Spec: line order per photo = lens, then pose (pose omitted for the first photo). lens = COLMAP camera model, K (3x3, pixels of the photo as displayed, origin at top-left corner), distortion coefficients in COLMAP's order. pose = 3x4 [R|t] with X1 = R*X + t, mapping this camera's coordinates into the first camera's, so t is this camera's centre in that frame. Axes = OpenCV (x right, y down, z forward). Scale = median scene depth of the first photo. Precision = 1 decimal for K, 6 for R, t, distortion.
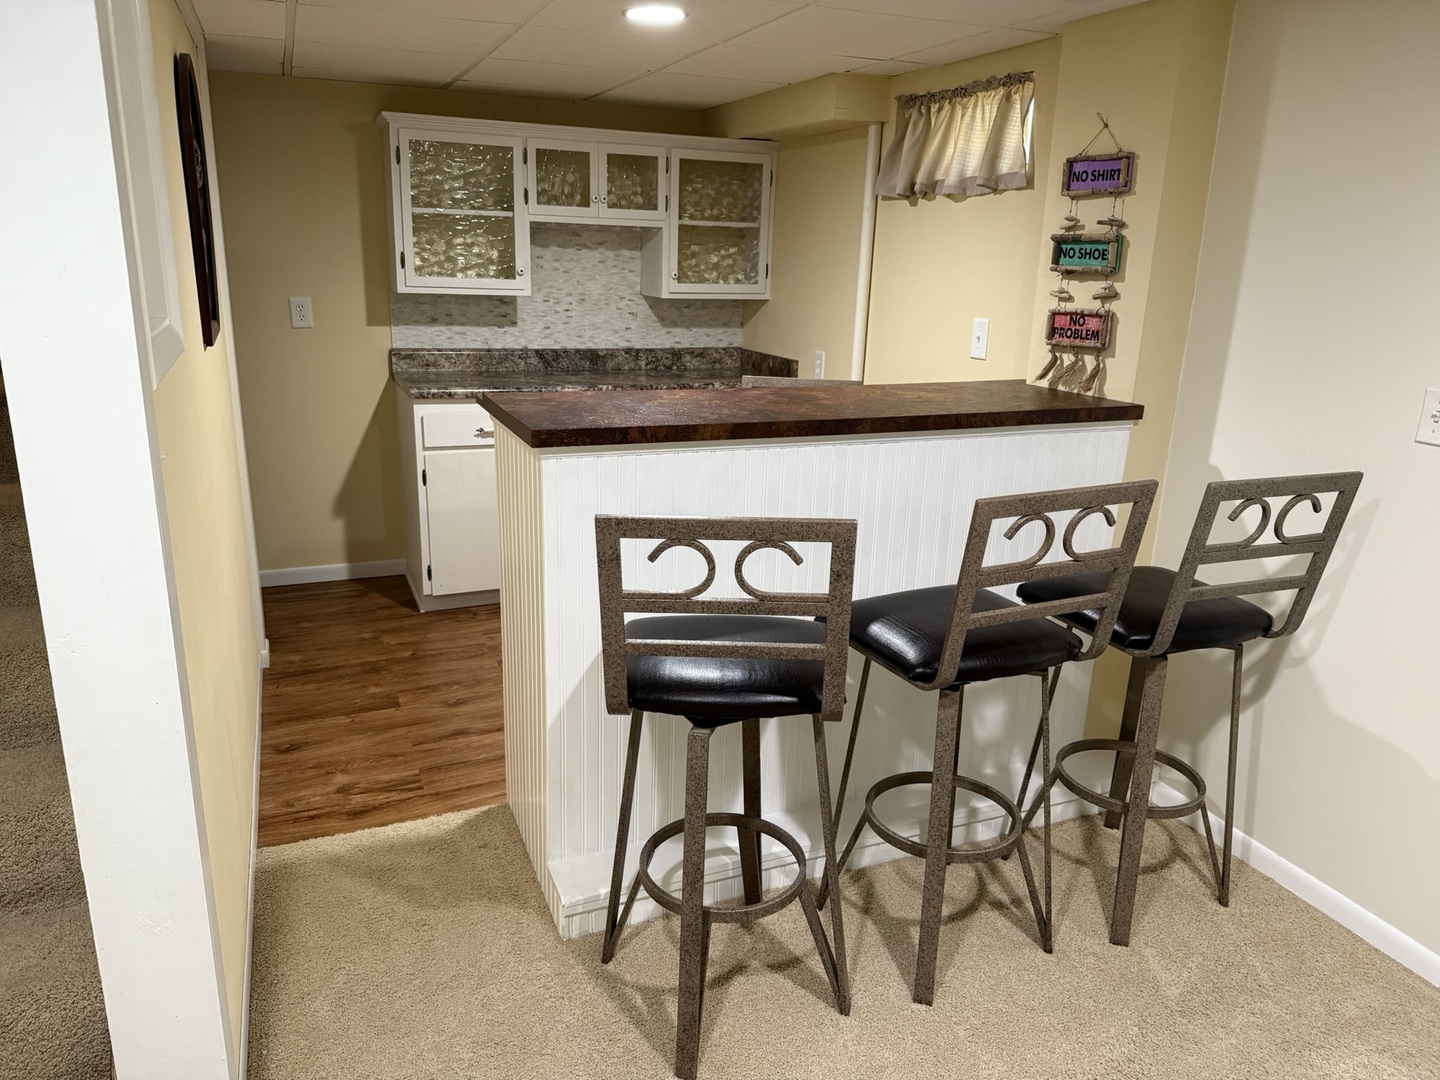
lens RADIAL K [[1031.1, 0, 719.4], [0, 1031.1, 541.0], [0, 0, 1]] dist [-0.003994, 0.001050]
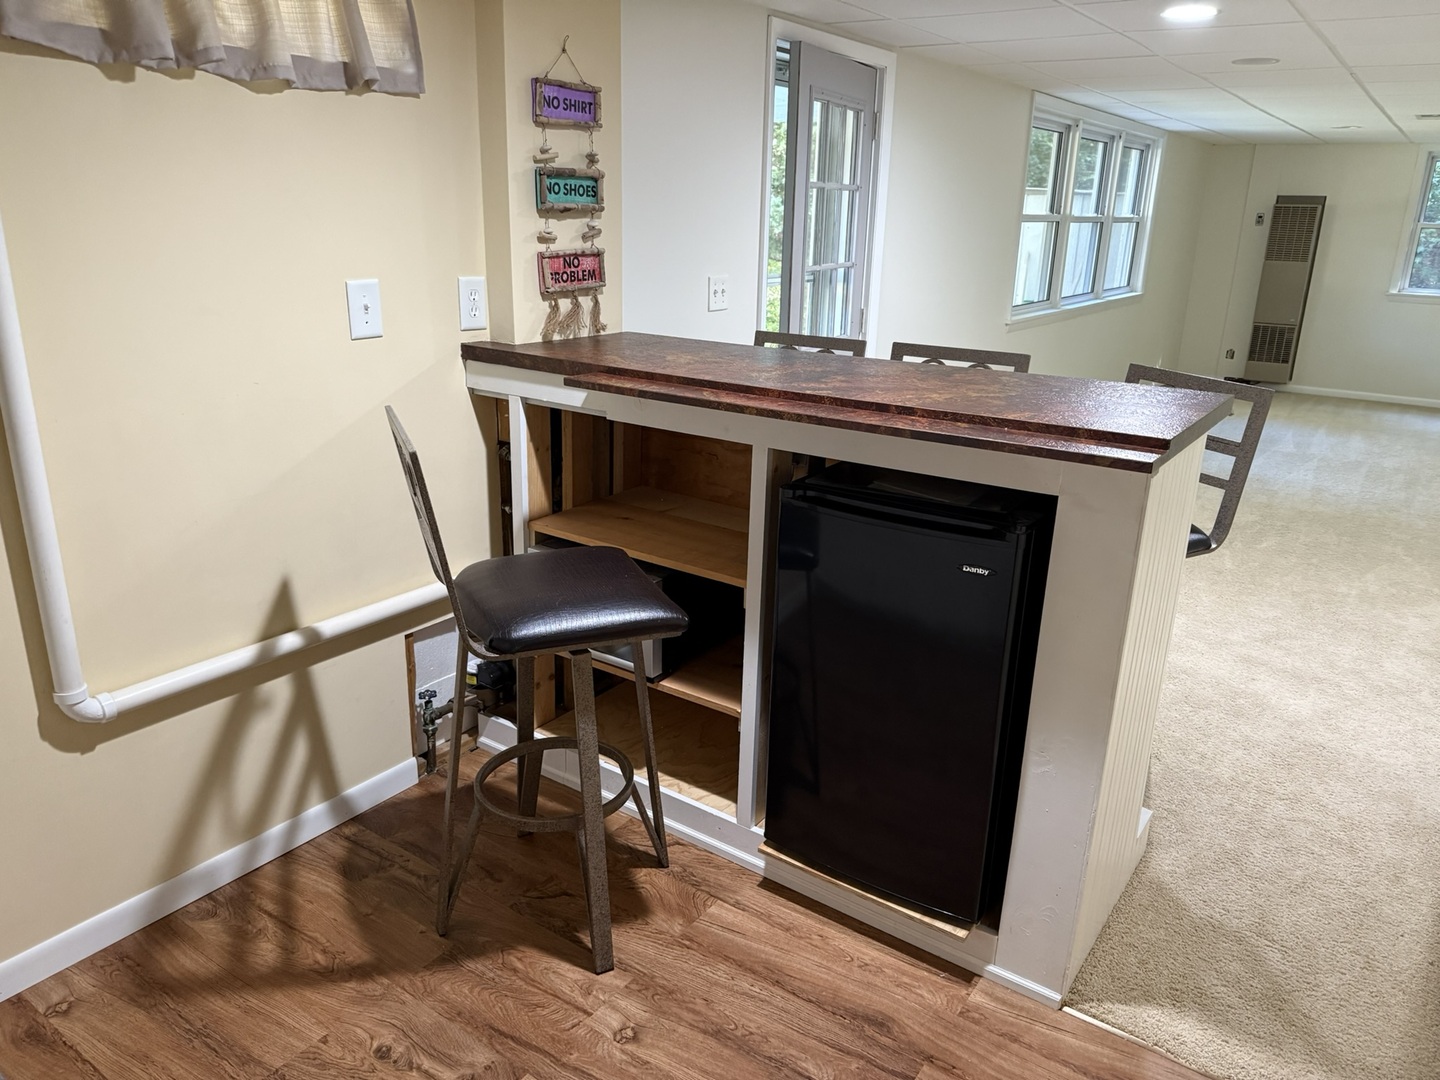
lens RADIAL K [[1031.1, 0, 720.2], [0, 1031.1, 540.6], [0, 0, 1]] dist [-0.003994, 0.001050]
pose [[-0.485406, -0.308435, 0.818077, -0.570065], [0.193378, 0.874653, 0.444507, -0.386266], [-0.852635, 0.373964, -0.364917, 1.332170]]
